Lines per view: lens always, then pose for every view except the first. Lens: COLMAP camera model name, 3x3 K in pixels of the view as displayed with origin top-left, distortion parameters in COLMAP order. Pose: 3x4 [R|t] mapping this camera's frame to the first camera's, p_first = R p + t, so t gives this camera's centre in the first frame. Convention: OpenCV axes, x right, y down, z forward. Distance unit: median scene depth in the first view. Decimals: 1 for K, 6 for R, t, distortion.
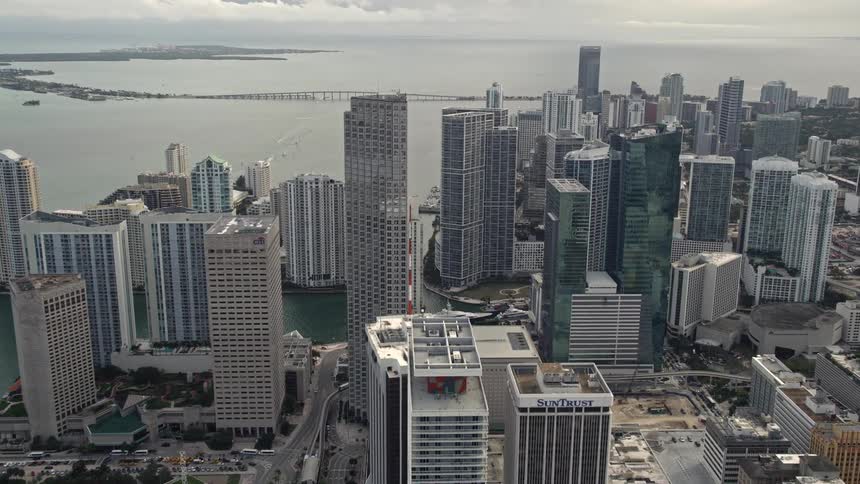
lens RADIAL K [[841.3, 0, 430.0], [0, 841.3, 242.0], [0, 0, 1]] dist [0.004621, 0.103308]
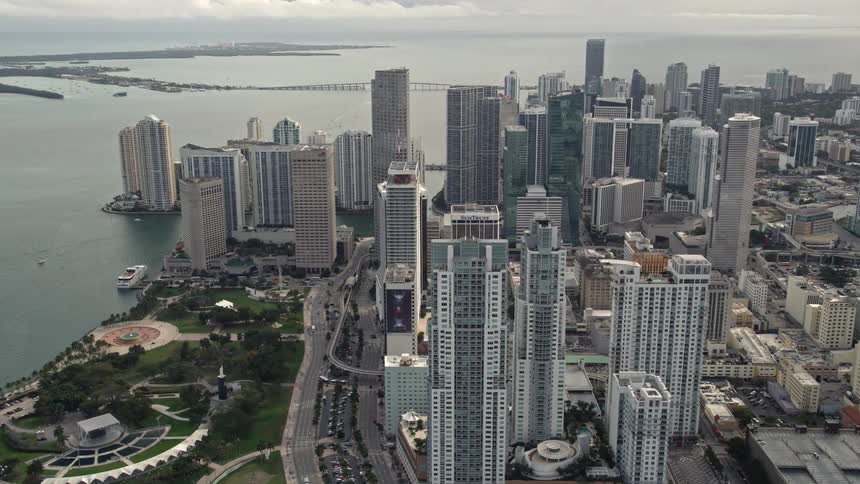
lens RADIAL K [[855.1, 0, 430.0], [0, 855.1, 242.0], [0, 0, 1]] dist [0.003222, 0.102453]
pose [[0.997998, 0.004161, -0.063102, 0.082397], [-0.004029, 0.999989, 0.002215, 0.110456], [0.063111, -0.001956, 0.998005, -0.469238]]
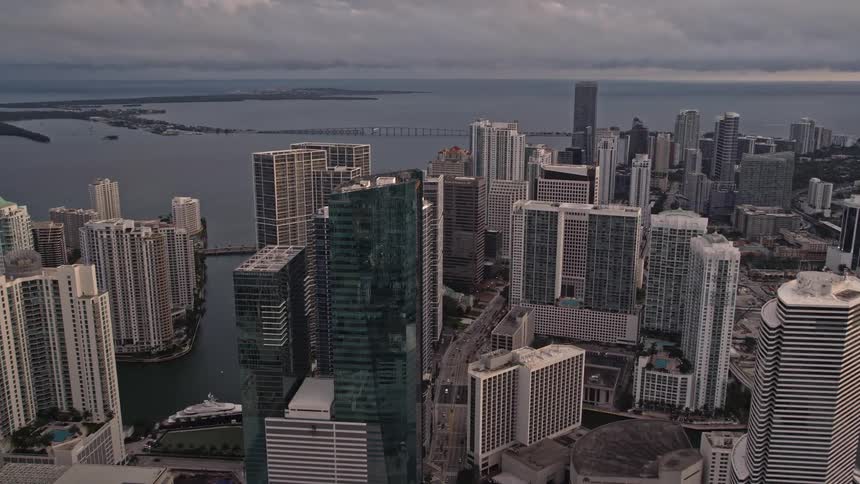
lens RADIAL K [[732.5, 0, 430.0], [0, 732.5, 242.0], [0, 0, 1]] dist [-0.023533, 0.006317]
pose [[0.990949, 0.024429, -0.131995, 0.289401], [-0.027429, 0.999404, -0.020958, -0.055320], [0.131405, 0.024388, 0.991029, 0.327711]]
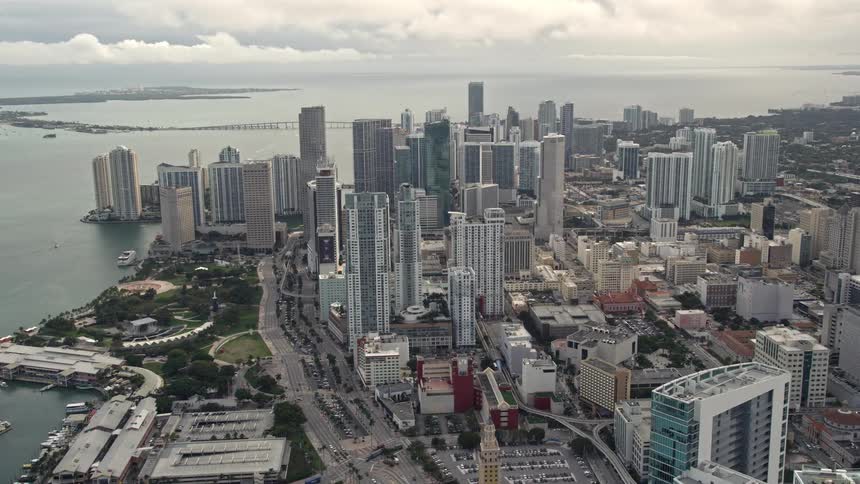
lens RADIAL K [[855.1, 0, 430.0], [0, 855.1, 242.0], [0, 0, 1]] dist [0.003222, 0.102453]
pose [[0.998739, -0.028836, 0.041087, 0.106455], [0.030598, 0.998610, -0.042923, 0.215592], [-0.039792, 0.044126, 0.998233, -0.948969]]
